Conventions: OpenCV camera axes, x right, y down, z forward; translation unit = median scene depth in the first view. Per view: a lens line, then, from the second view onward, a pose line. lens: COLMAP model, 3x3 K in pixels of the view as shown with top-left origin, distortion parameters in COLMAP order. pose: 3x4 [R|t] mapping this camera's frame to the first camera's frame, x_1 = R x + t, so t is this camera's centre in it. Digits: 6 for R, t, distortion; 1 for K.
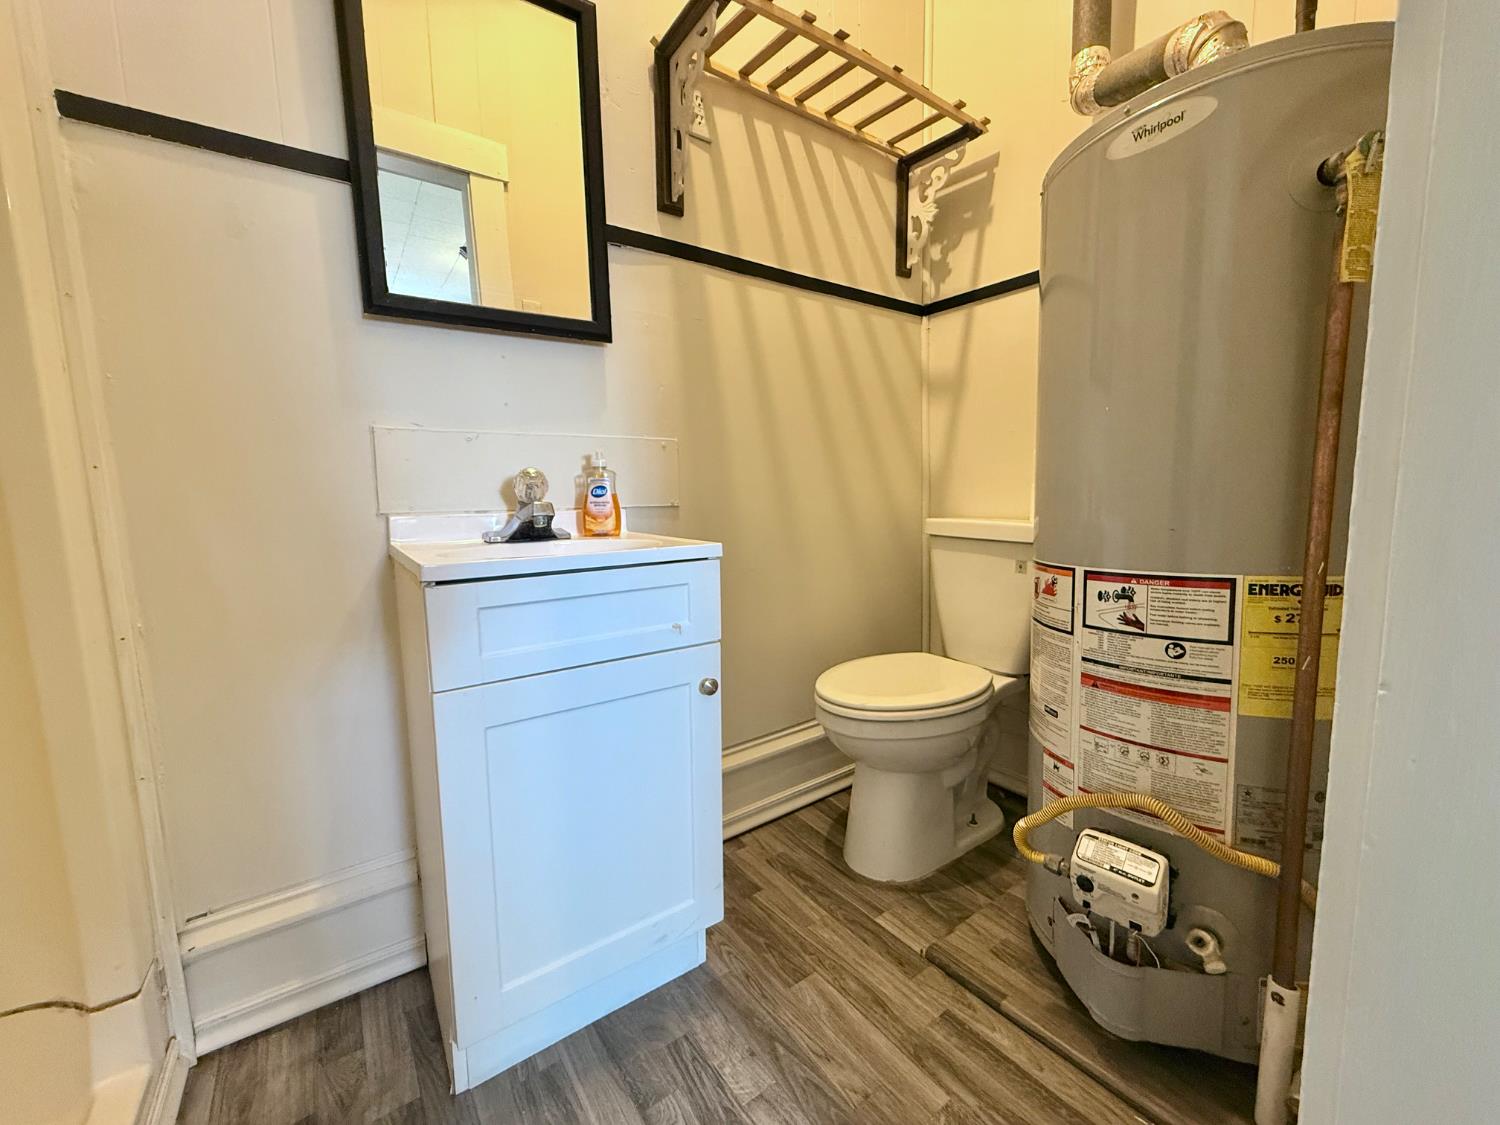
lens RADIAL K [[607.7, 0, 750.0], [0, 607.7, 562.5], [0, 0, 1]] dist [-0.000197, 0.000170]
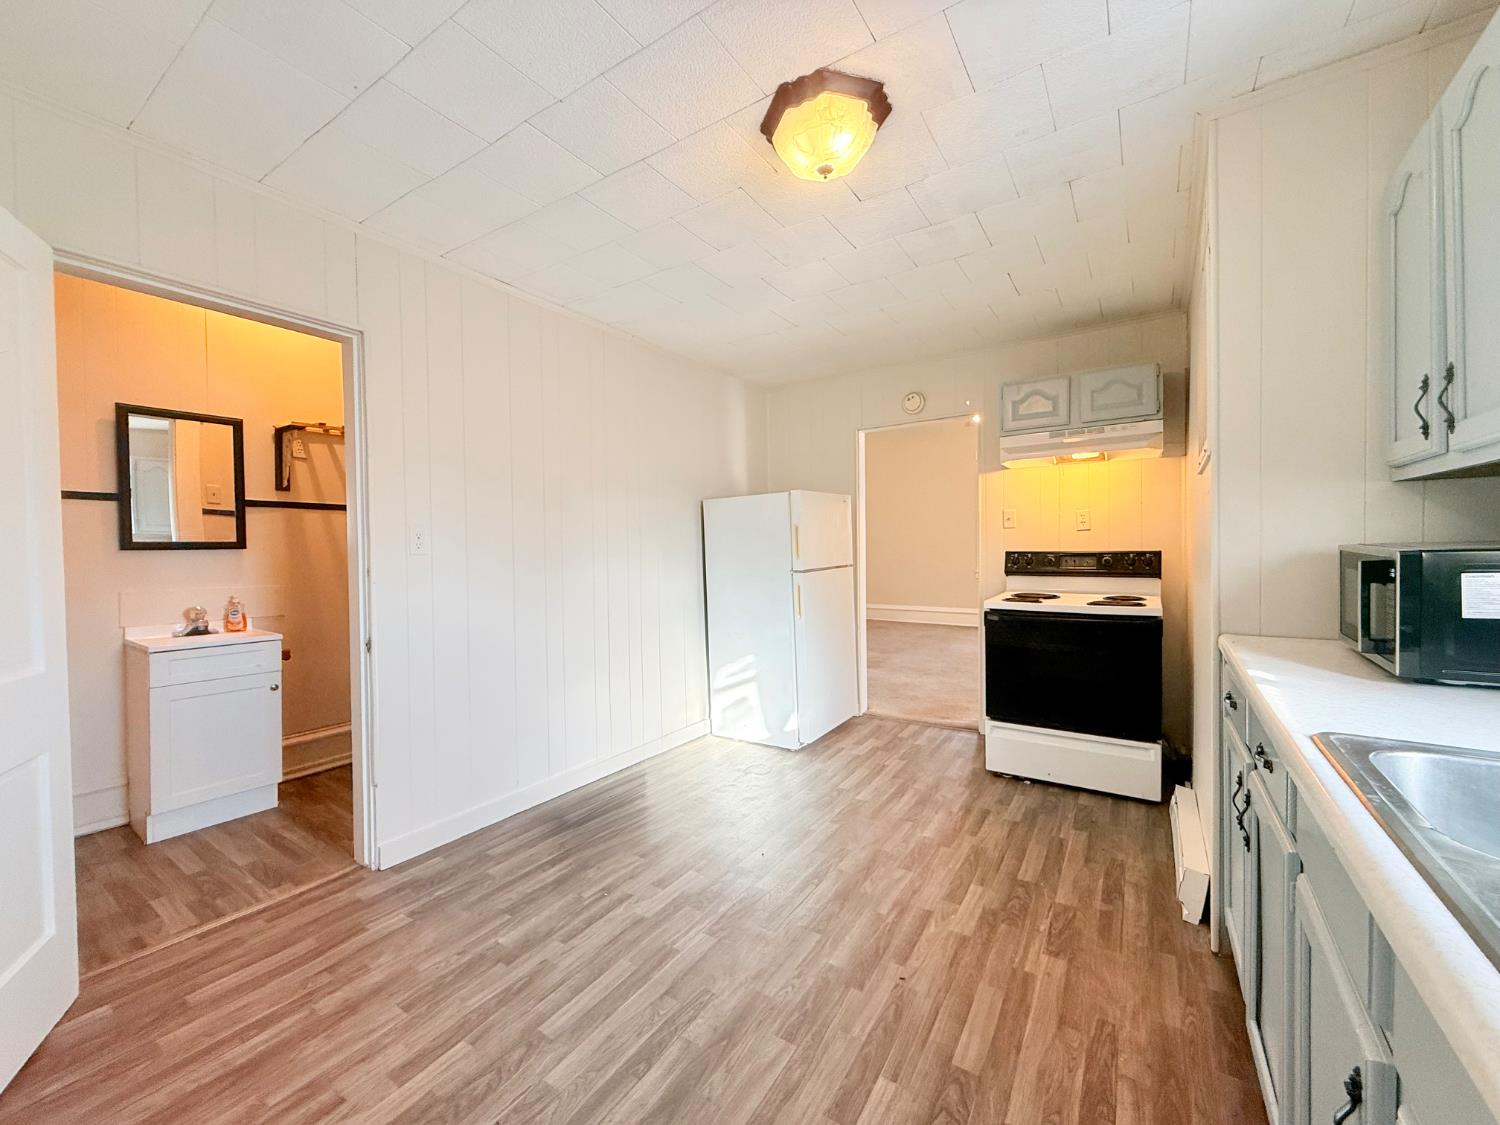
lens RADIAL K [[607.7, 0, 750.0], [0, 607.7, 562.5], [0, 0, 1]] dist [-0.000197, 0.000170]
pose [[0.936055, 0.006971, 0.351784, 0.864570], [0.030829, 0.994334, -0.101736, -0.008831], [-0.350500, 0.106076, 0.930536, -2.099034]]
